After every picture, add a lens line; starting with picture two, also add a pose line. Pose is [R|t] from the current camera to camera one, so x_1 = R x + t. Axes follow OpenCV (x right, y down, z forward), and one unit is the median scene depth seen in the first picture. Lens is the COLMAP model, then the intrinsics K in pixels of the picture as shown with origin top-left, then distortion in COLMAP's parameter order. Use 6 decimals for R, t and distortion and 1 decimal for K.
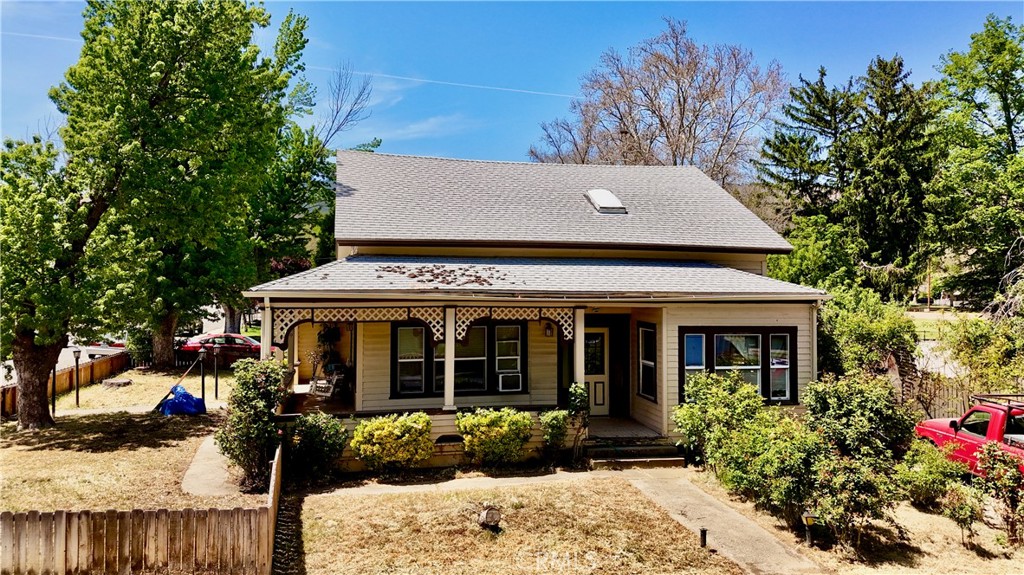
lens RADIAL K [[773.5, 0, 512.0], [0, 773.5, 287.5], [0, 0, 1]] dist [0.003274, 0.001625]
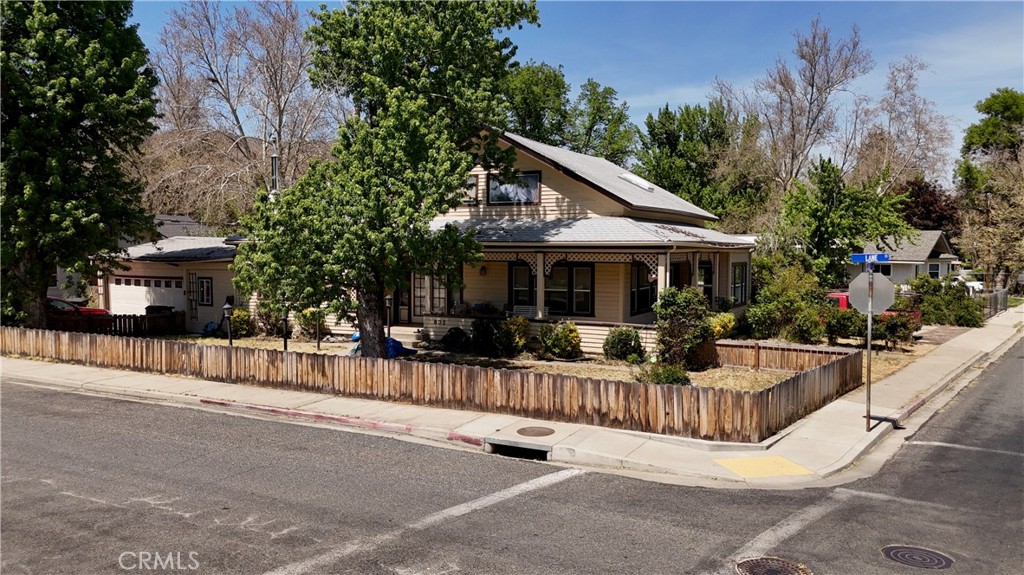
lens RADIAL K [[744.8, 0, 525.9], [0, 744.8, 289.5], [0, 0, 1]] dist [0.063704, -0.055823]
pose [[0.646748, -0.042795, 0.761502, -1.102214], [-0.007837, 0.997999, 0.062742, 0.006079], [-0.762663, -0.046546, 0.645119, 0.196173]]
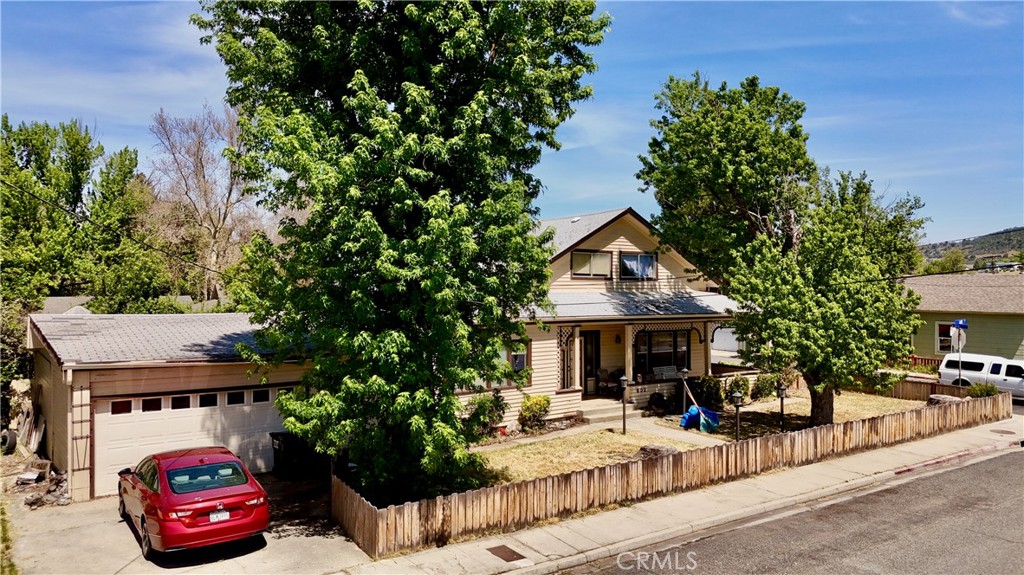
lens RADIAL K [[744.8, 0, 525.9], [0, 744.8, 289.5], [0, 0, 1]] dist [0.063704, -0.055823]
pose [[-0.392759, -0.011963, 0.919563, -1.373868], [-0.013473, 0.999883, 0.007254, -0.043582], [-0.919543, -0.009540, -0.392875, 1.711110]]
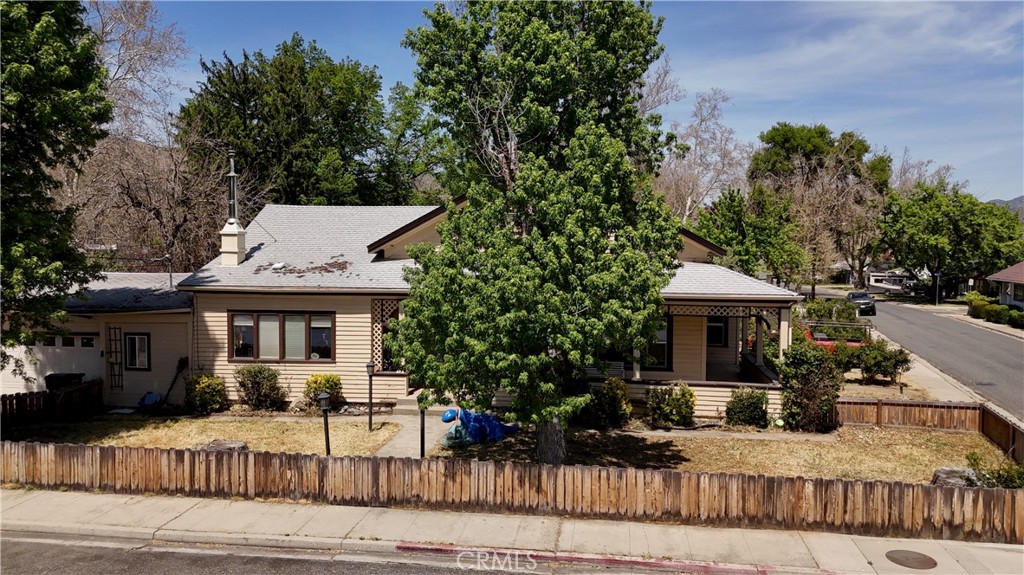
lens RADIAL K [[744.8, 0, 525.9], [0, 744.8, 289.5], [0, 0, 1]] dist [0.063704, -0.055823]
pose [[0.354623, -0.049559, 0.933695, -1.210814], [-0.014184, 0.998194, 0.058370, -0.053726], [-0.934902, -0.033943, 0.353280, 0.674913]]
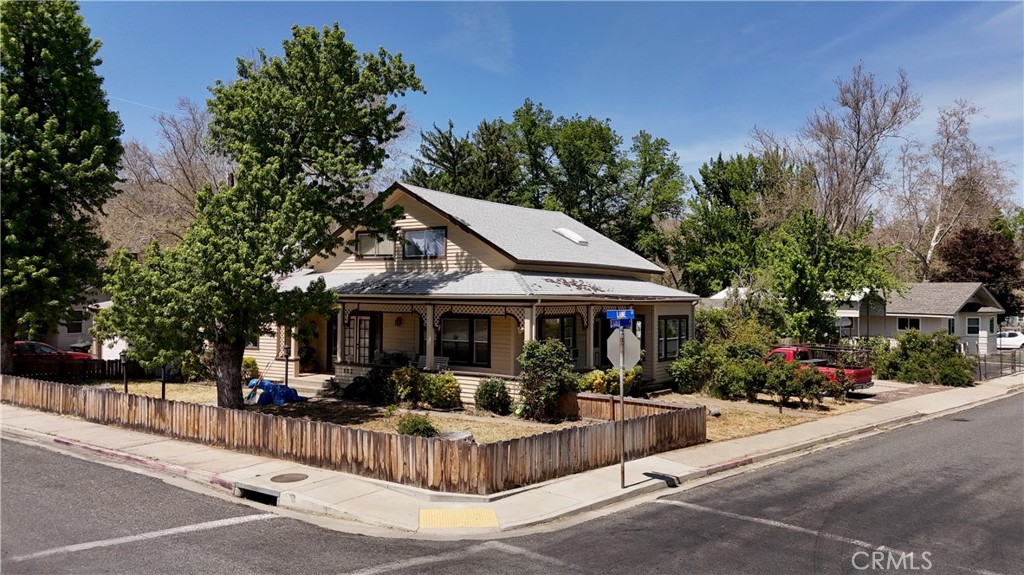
lens RADIAL K [[744.8, 0, 525.9], [0, 744.8, 289.5], [0, 0, 1]] dist [0.063704, -0.055823]
pose [[0.743319, 0.008913, 0.668877, -0.907791], [-0.010698, 0.999942, -0.001435, -0.002845], [-0.668851, -0.006089, 0.743372, -0.048996]]
